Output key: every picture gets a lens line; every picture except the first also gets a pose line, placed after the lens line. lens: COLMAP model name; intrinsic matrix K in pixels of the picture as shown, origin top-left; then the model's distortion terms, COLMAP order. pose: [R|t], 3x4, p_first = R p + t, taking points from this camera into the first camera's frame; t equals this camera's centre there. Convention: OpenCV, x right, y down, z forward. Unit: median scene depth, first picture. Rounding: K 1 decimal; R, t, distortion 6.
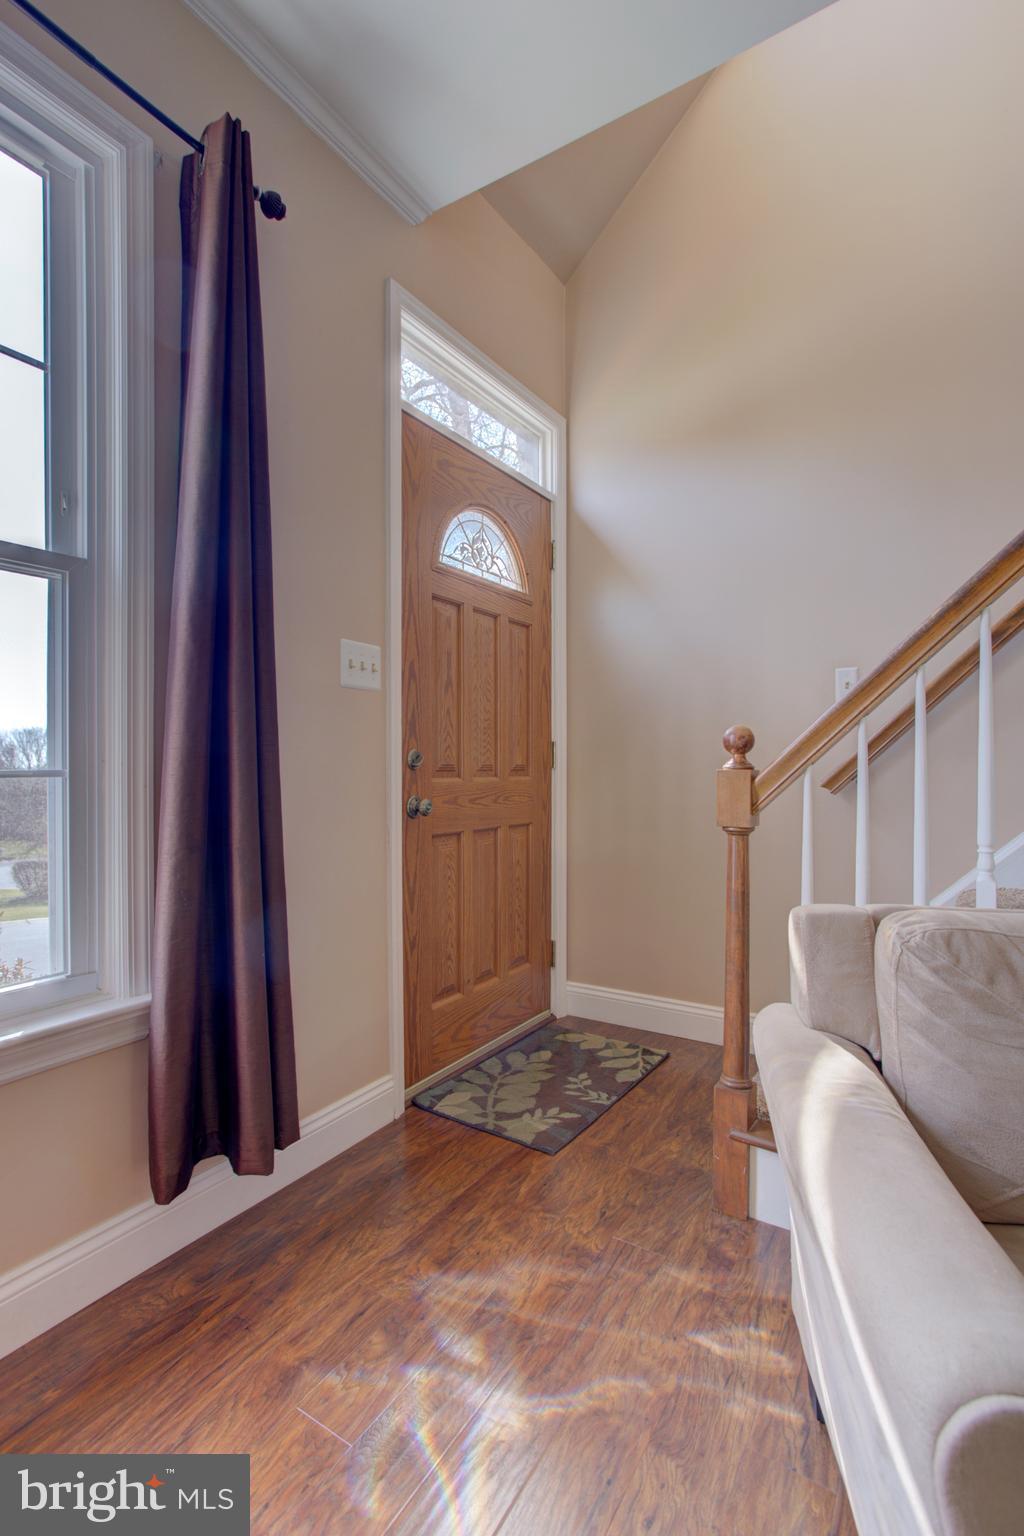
lens RADIAL K [[749.6, 0, 512.3], [0, 749.6, 757.6], [0, 0, 1]] dist [-0.042307, 0.022986]
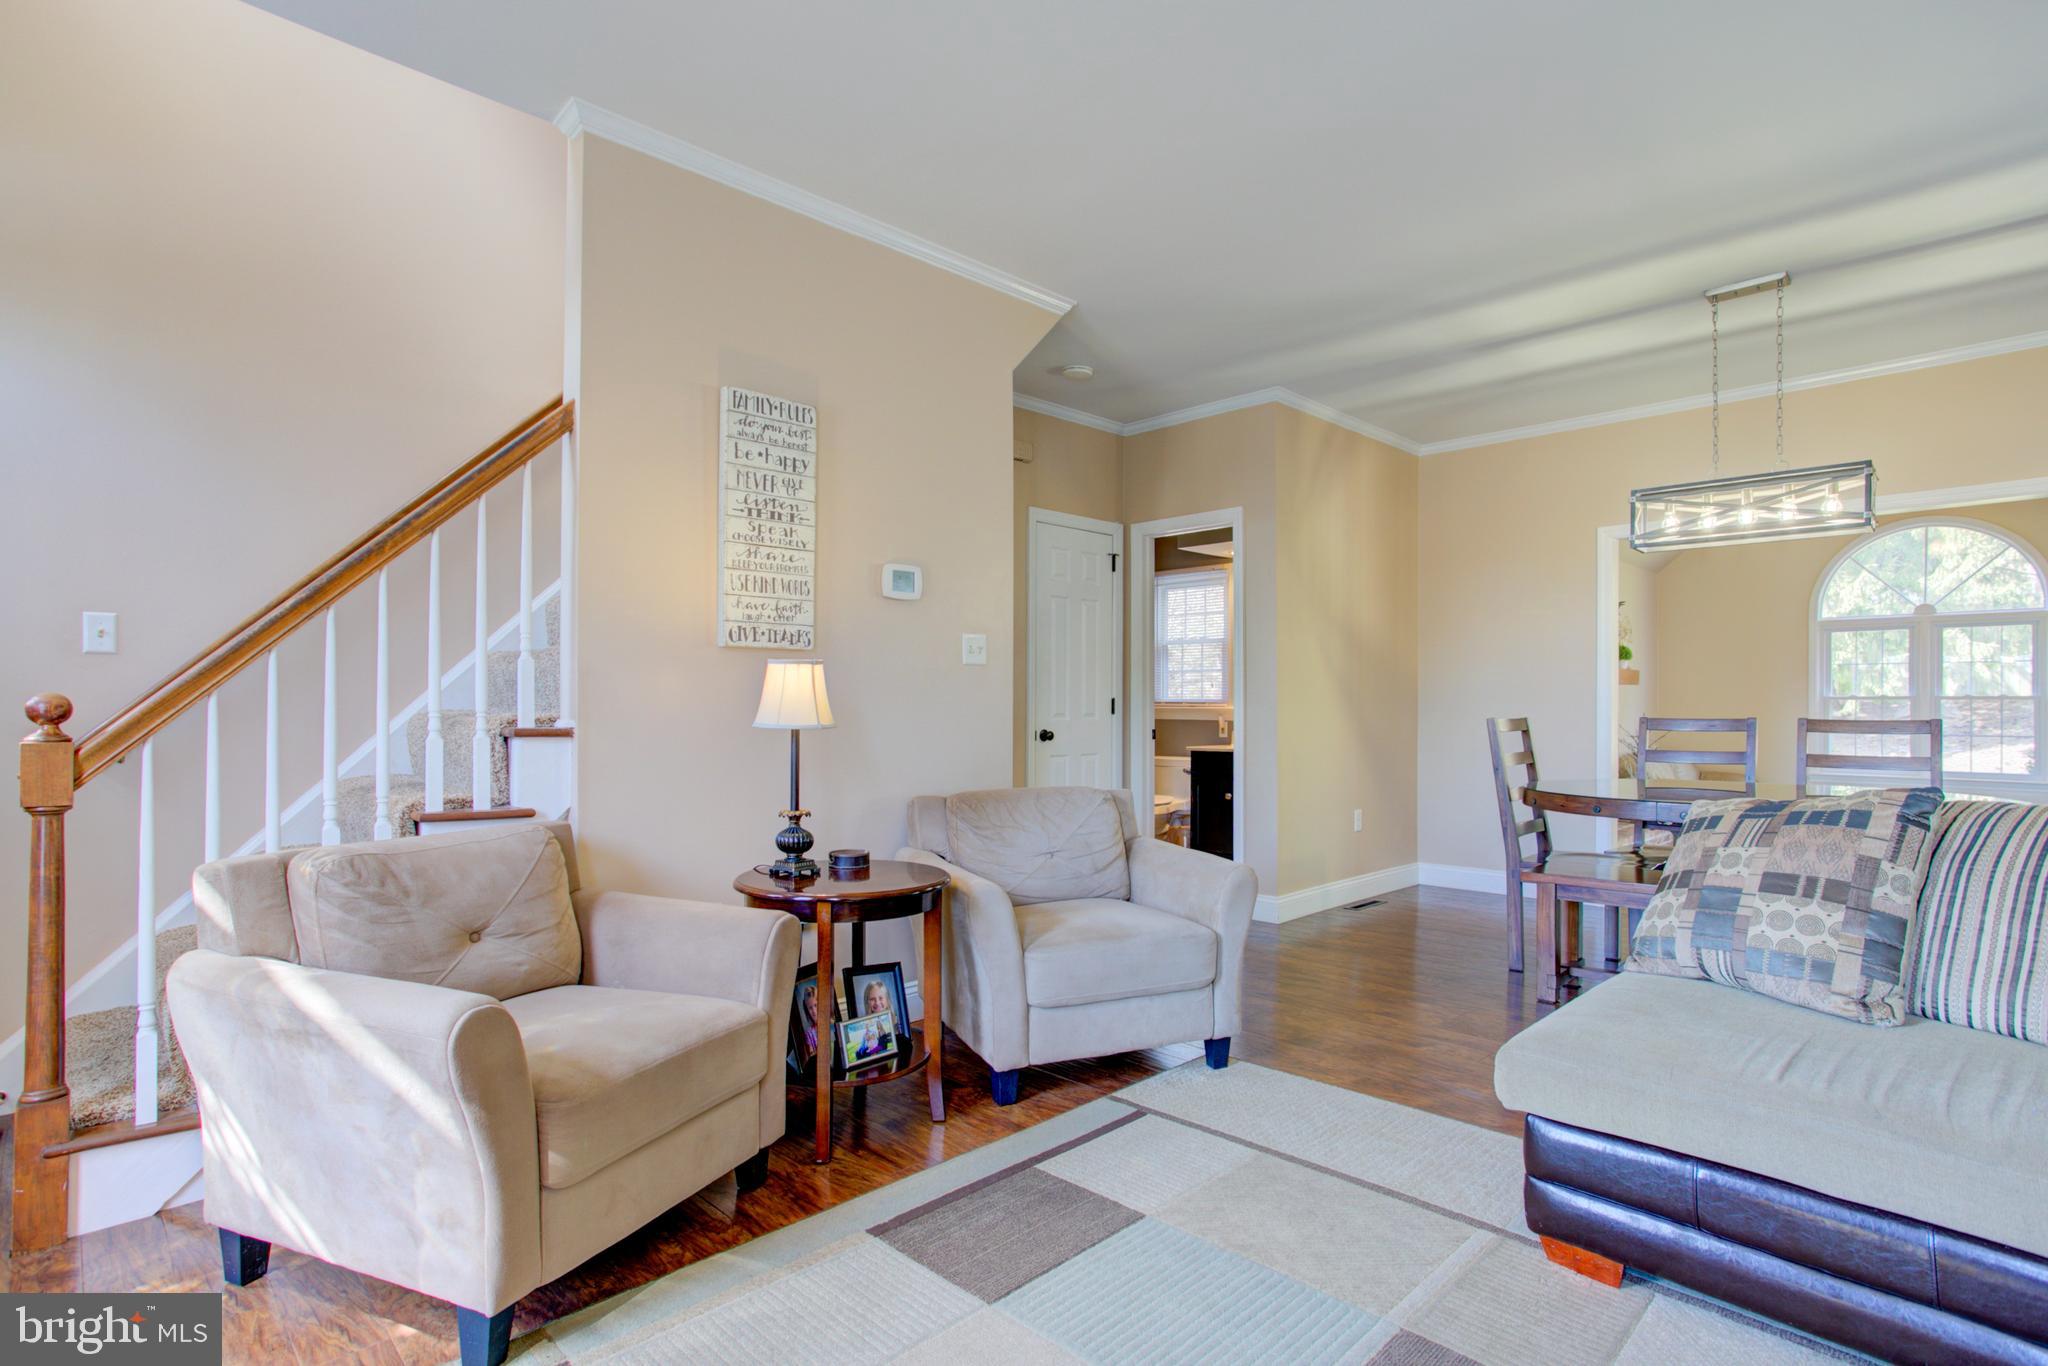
lens RADIAL K [[999.5, 0, 1013.6], [0, 999.5, 696.3], [0, 0, 1]] dist [-0.042307, 0.022986]
pose [[0.232481, 0.012870, 0.972516, -0.574336], [-0.009501, 0.999895, -0.010962, -0.037442], [-0.972555, -0.006691, 0.232578, -0.400208]]
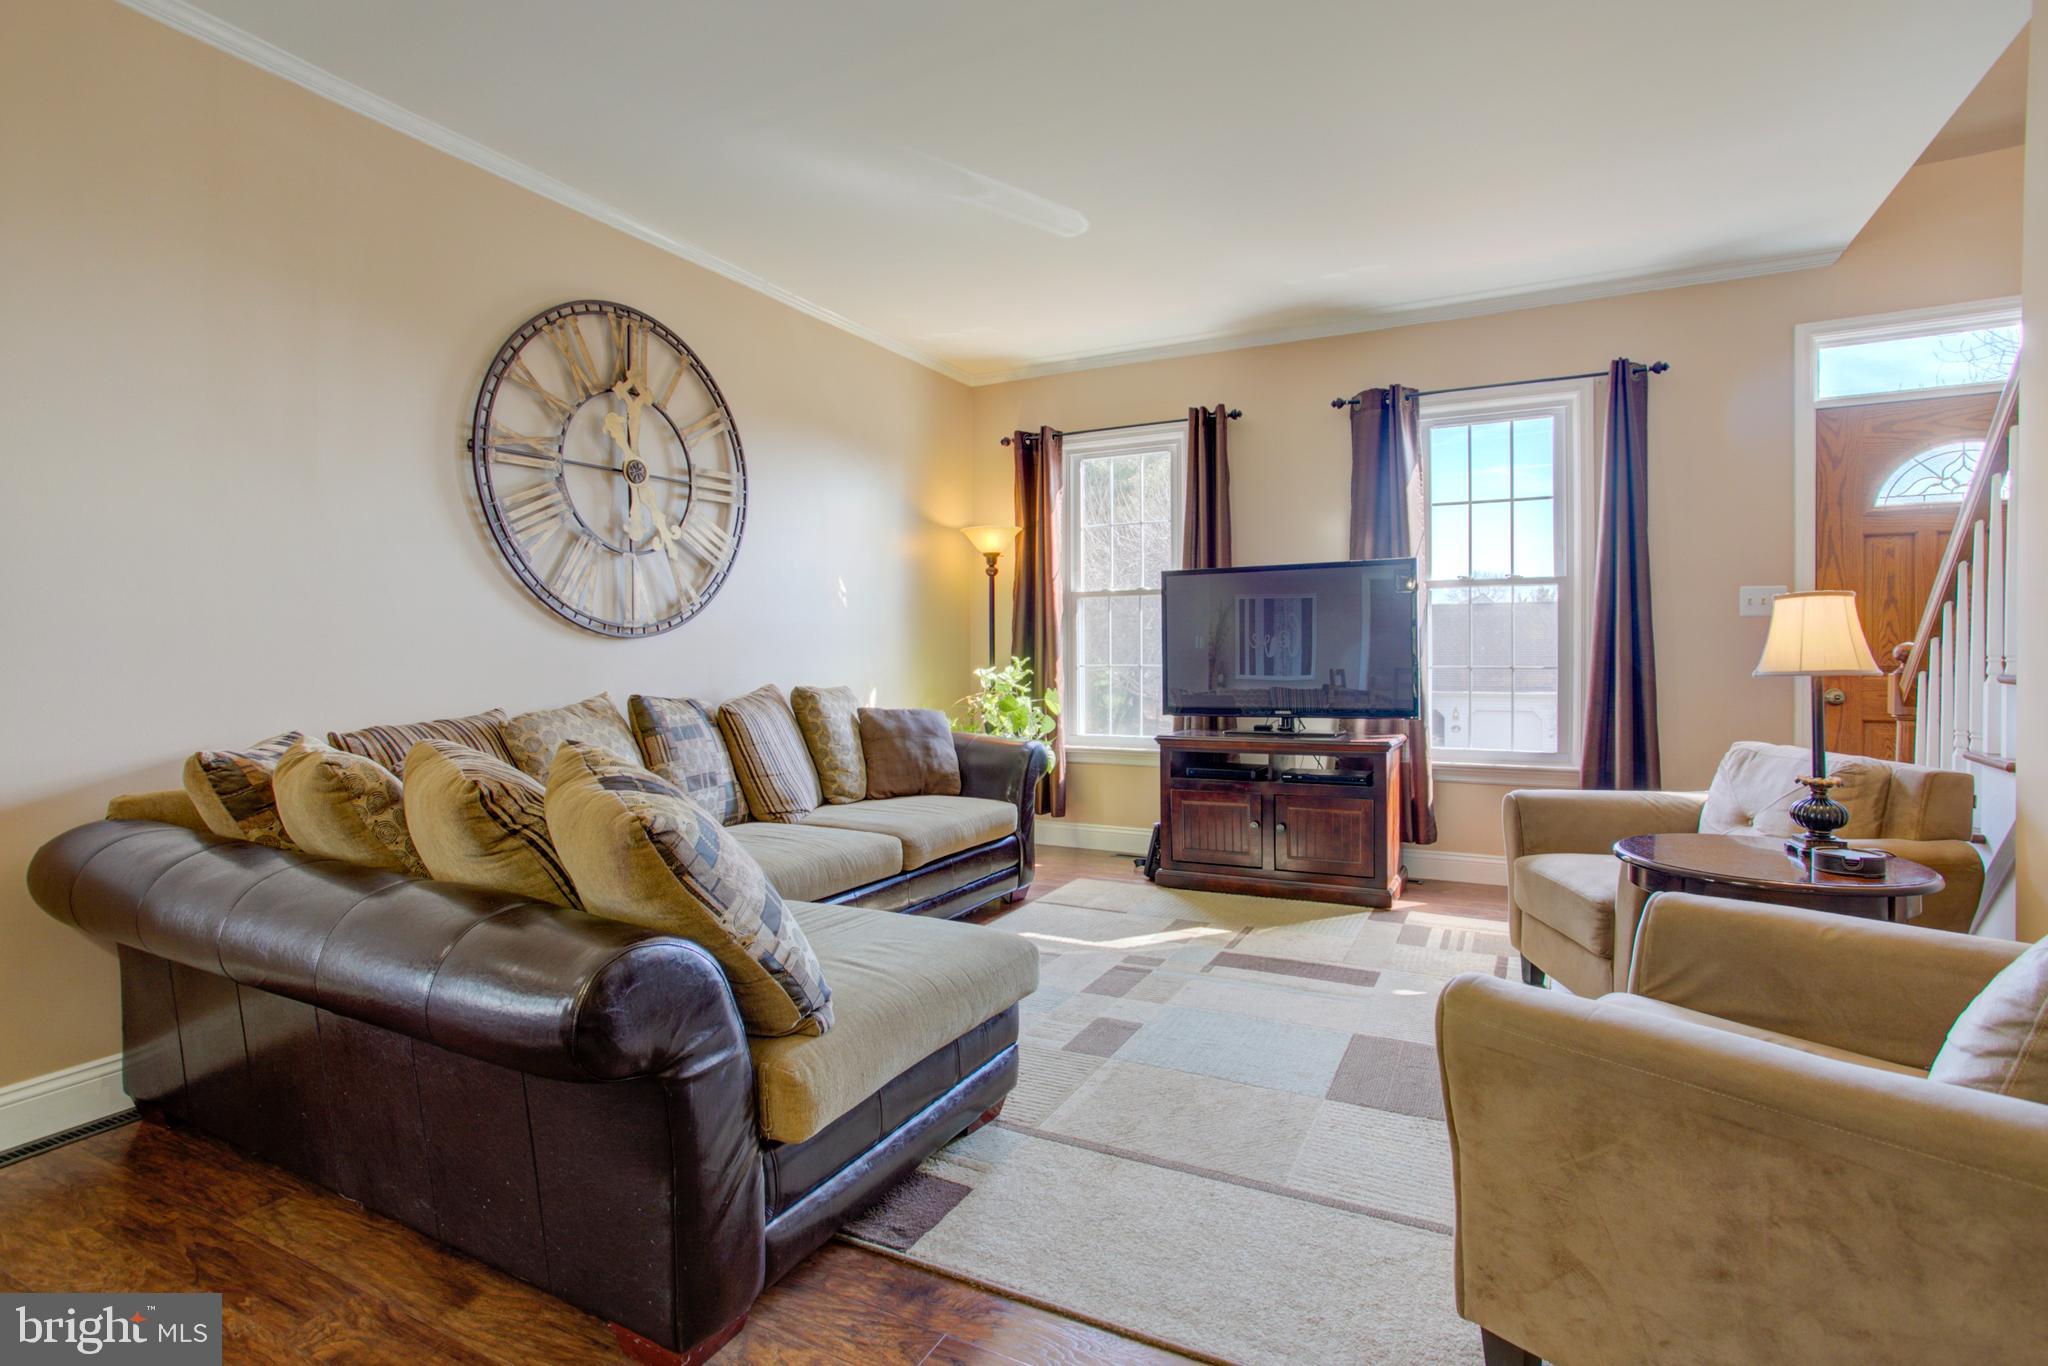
lens RADIAL K [[999.5, 0, 1044.0], [0, 999.5, 657.6], [0, 0, 1]] dist [-0.042307, 0.022986]
pose [[0.095808, 0.008111, -0.995367, 2.026805], [0.009103, 0.999918, 0.009024, -0.047402], [0.995358, -0.009925, 0.095727, -0.805724]]
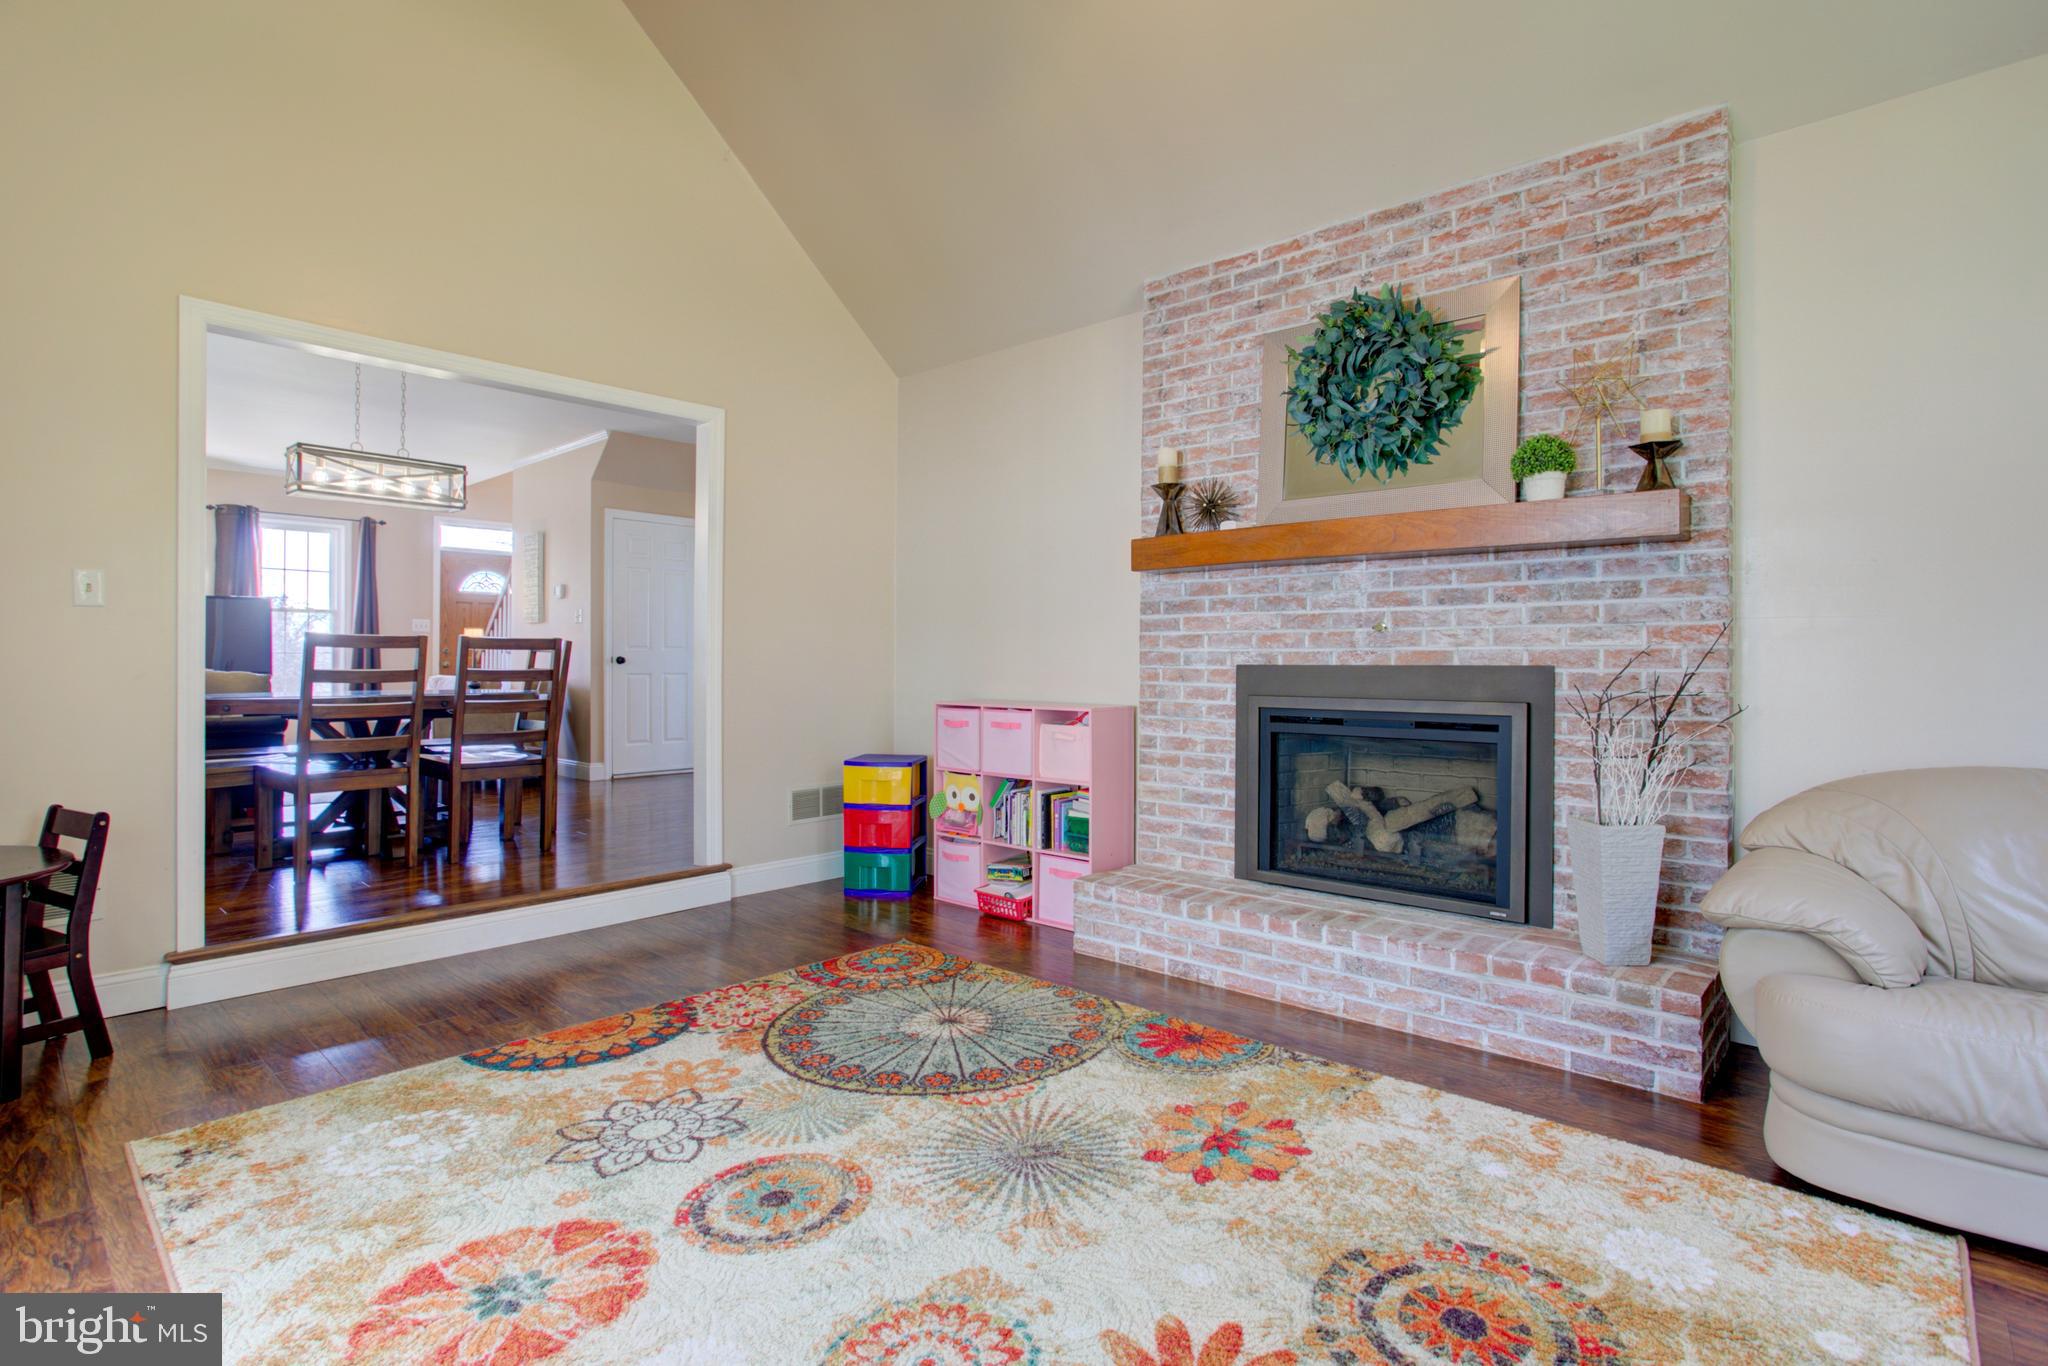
lens RADIAL K [[999.5, 0, 1029.6], [0, 999.5, 653.9], [0, 0, 1]] dist [-0.042307, 0.022986]
pose [[0.988178, 0.003897, -0.153264, 4.305568], [-0.004485, 0.999984, -0.003492, 0.022805], [0.153248, 0.004138, 0.988179, -4.111741]]
